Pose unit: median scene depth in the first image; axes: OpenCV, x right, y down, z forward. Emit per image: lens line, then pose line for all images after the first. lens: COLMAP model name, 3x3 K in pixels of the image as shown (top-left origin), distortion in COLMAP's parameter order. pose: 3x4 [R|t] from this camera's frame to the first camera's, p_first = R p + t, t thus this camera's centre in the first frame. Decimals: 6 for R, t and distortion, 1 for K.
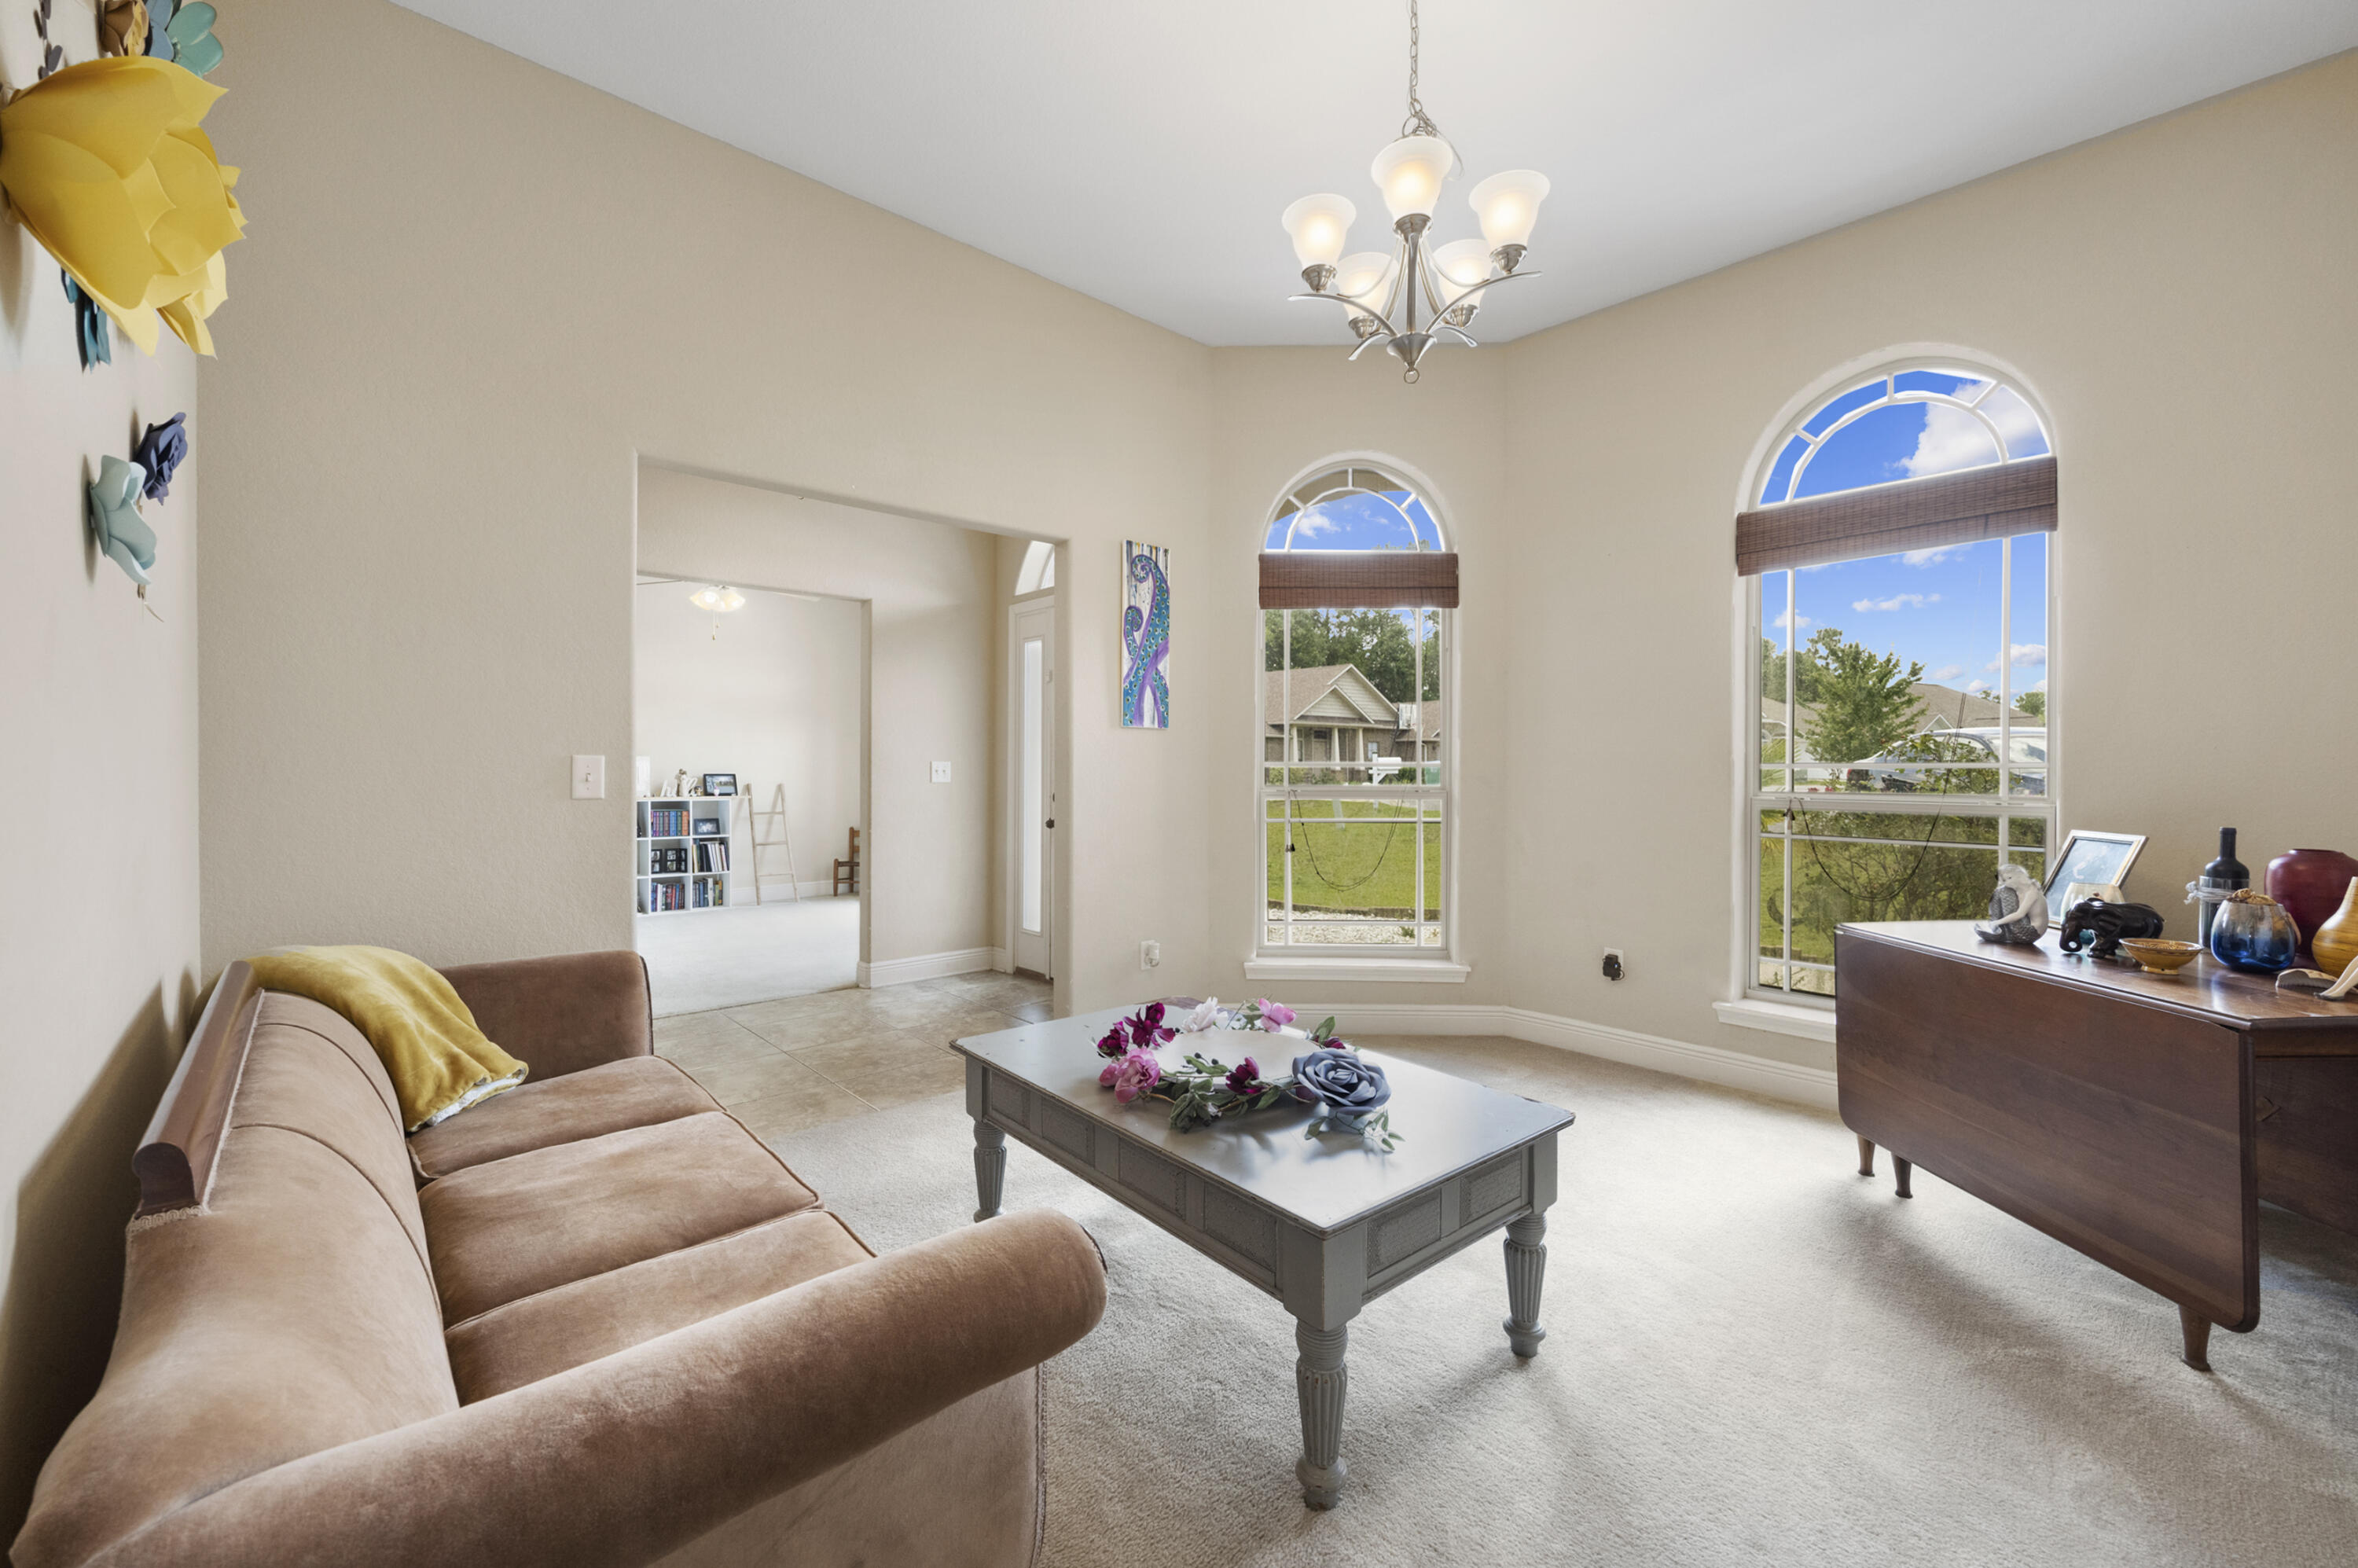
lens RADIAL K [[944.0, 0, 1177.0], [0, 944.0, 777.5], [0, 0, 1]] dist [-0.001222, -0.000098]
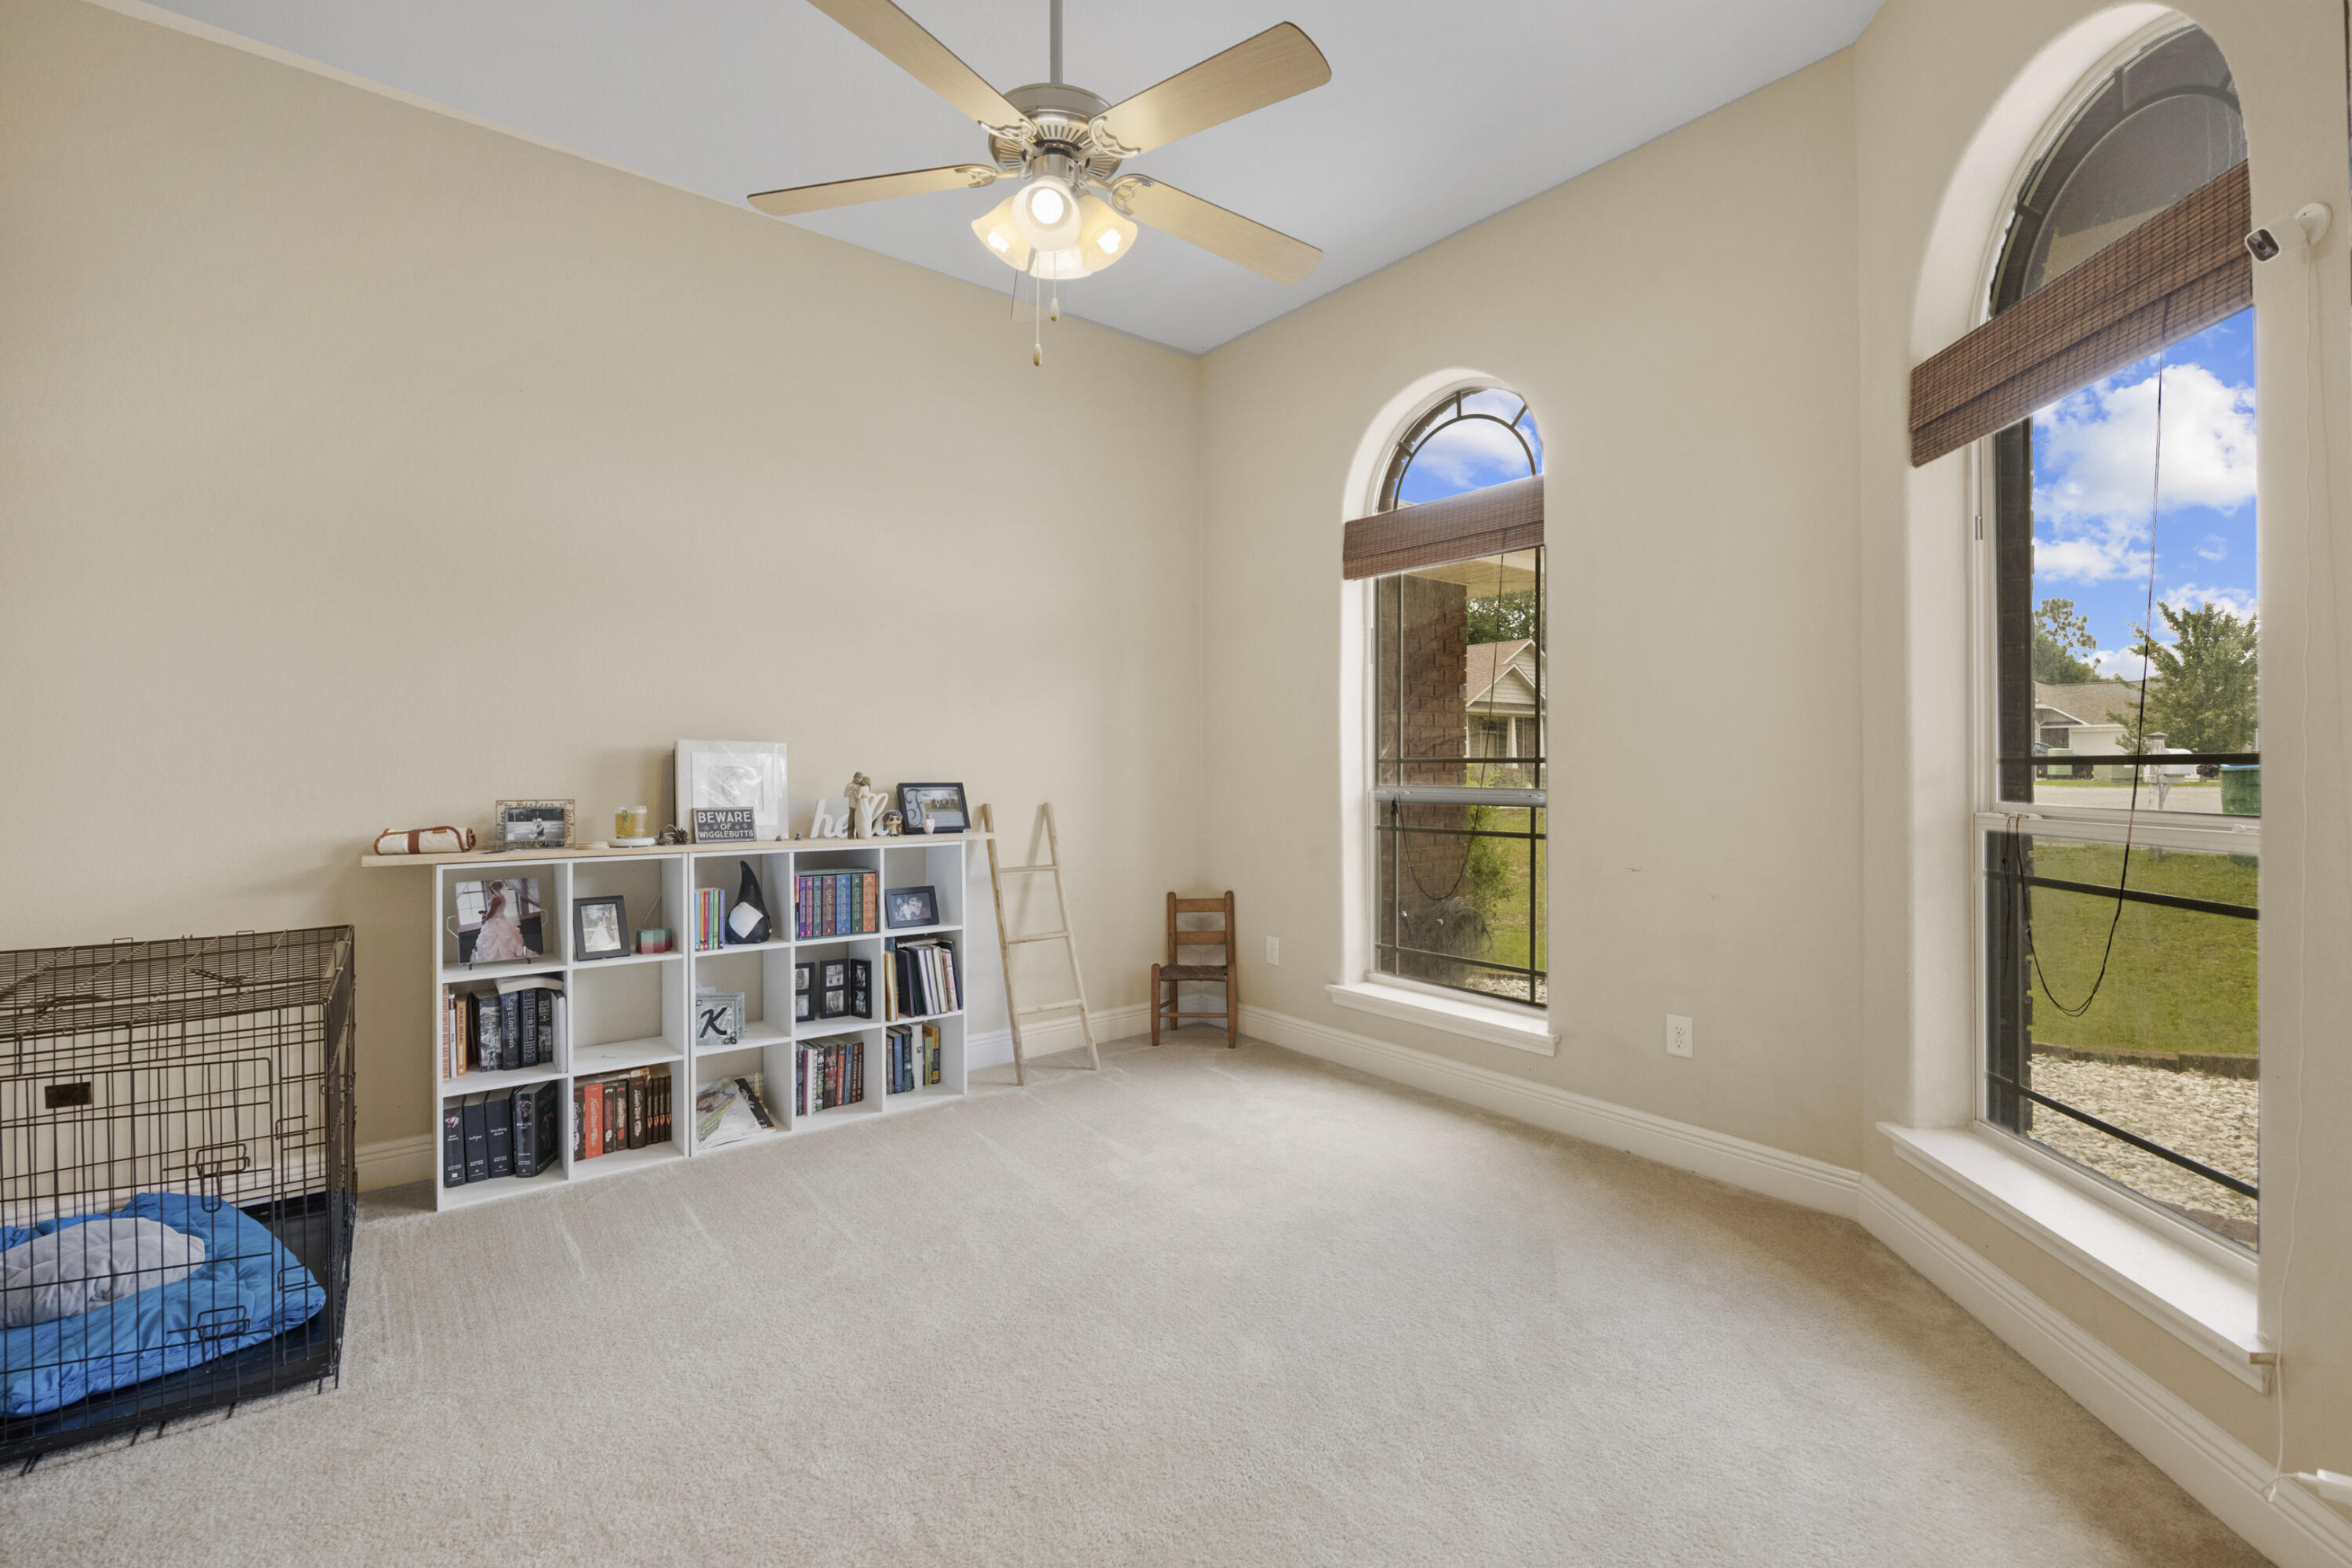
lens RADIAL K [[1028.5, 0, 1176.3], [0, 1028.5, 784.2], [0, 0, 1]] dist [-0.003729, -0.000069]
pose [[0.997089, -0.002142, -0.076218, -0.345739], [0.002659, 0.999974, 0.006681, -0.006598], [0.076202, -0.006864, 0.997069, 0.548930]]
